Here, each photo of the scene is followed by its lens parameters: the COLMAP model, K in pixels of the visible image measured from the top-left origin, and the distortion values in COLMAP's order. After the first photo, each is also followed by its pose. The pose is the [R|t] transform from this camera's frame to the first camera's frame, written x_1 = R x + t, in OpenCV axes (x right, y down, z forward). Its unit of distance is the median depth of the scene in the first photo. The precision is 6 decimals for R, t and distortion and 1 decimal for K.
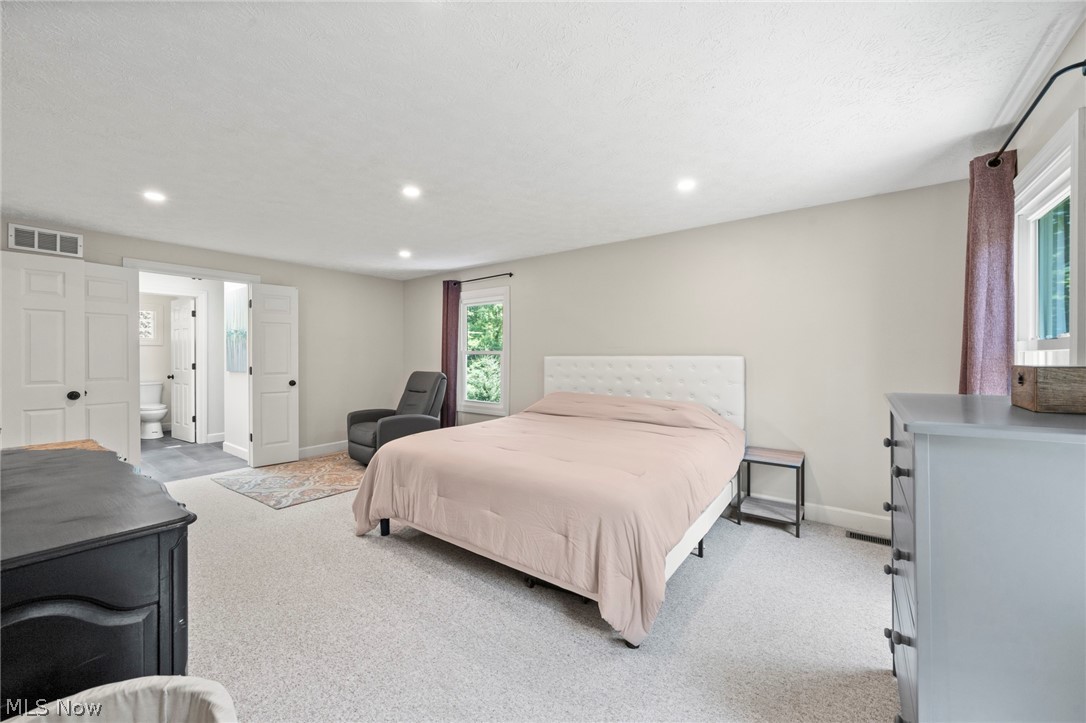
lens RADIAL K [[422.3, 0, 539.7], [0, 422.3, 357.7], [0, 0, 1]] dist [-0.000491, -0.000102]
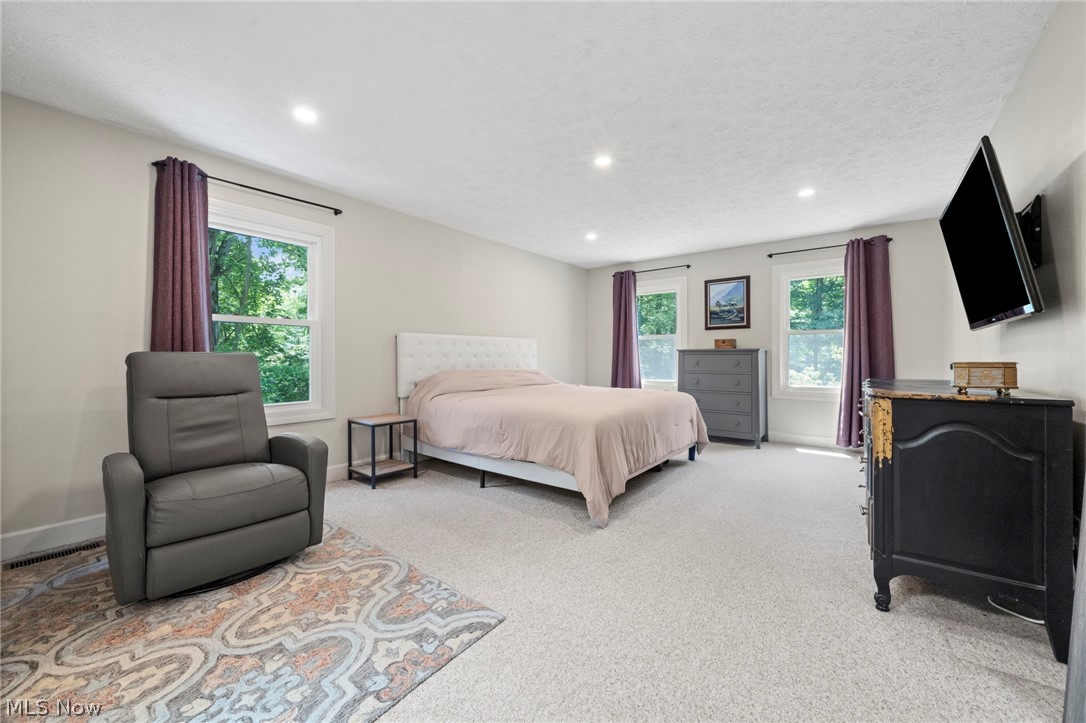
lens RADIAL K [[422.3, 0, 541.7], [0, 422.3, 359.2], [0, 0, 1]] dist [-0.000491, -0.000102]
pose [[0.003976, -0.008406, 0.999957, -0.974779], [-0.000751, 0.999964, 0.008409, 0.049555], [-0.999992, -0.000785, 0.003970, 0.842410]]
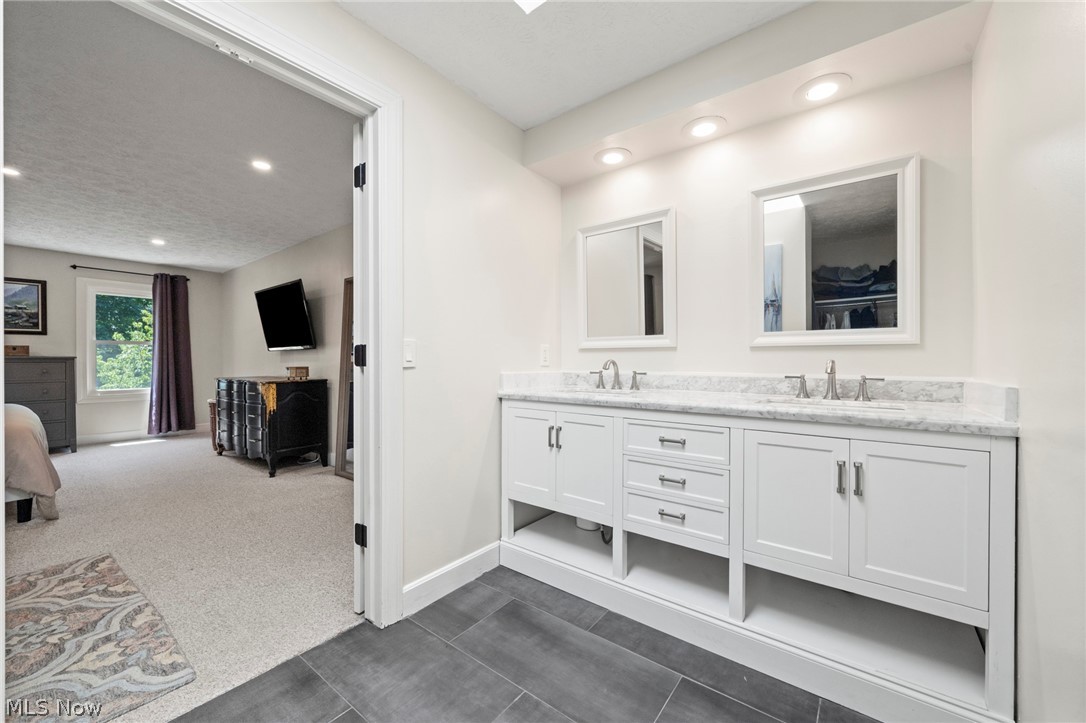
lens RADIAL K [[422.3, 0, 546.4], [0, 422.3, 365.7], [0, 0, 1]] dist [-0.000491, -0.000102]
pose [[-0.999999, -0.000606, 0.001459, -1.179331], [-0.000585, 0.999895, 0.014494, 0.037753], [-0.001468, 0.014494, -0.999894, 1.483215]]
